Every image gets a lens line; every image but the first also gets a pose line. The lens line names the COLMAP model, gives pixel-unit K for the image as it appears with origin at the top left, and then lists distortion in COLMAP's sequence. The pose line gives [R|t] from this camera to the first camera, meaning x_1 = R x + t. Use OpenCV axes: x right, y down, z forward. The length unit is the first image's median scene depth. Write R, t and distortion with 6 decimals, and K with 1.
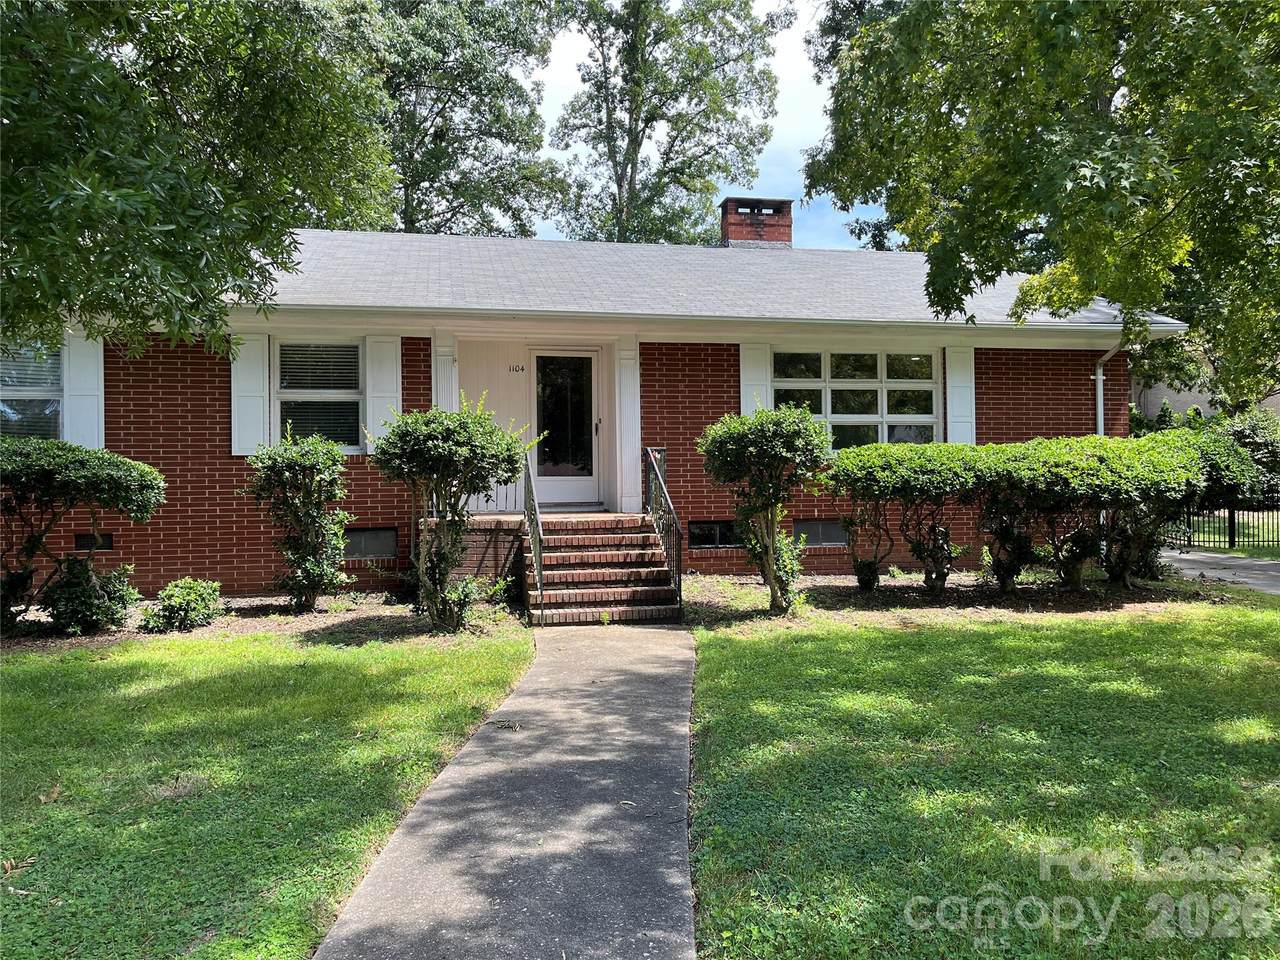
lens RADIAL K [[975.5, 0, 640.0], [0, 975.5, 480.0], [0, 0, 1]] dist [-0.003603, -0.004468]
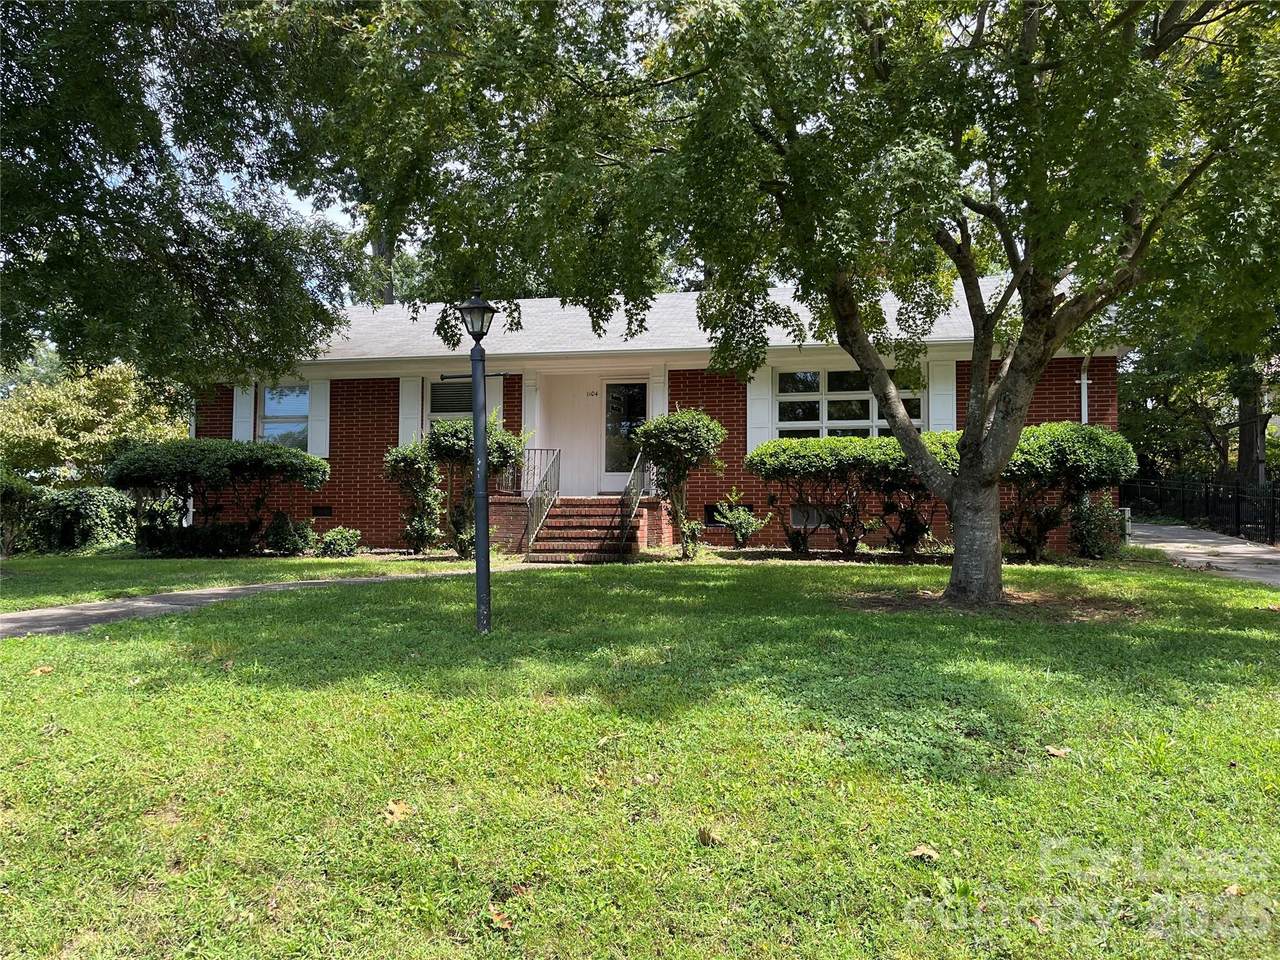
lens RADIAL K [[975.5, 0, 640.0], [0, 975.5, 480.0], [0, 0, 1]] dist [-0.003603, -0.004468]
pose [[0.918817, -0.003371, -0.394668, 0.600177], [-0.011277, 0.999331, -0.034790, 0.068709], [0.394522, 0.036416, 0.918165, -0.288632]]
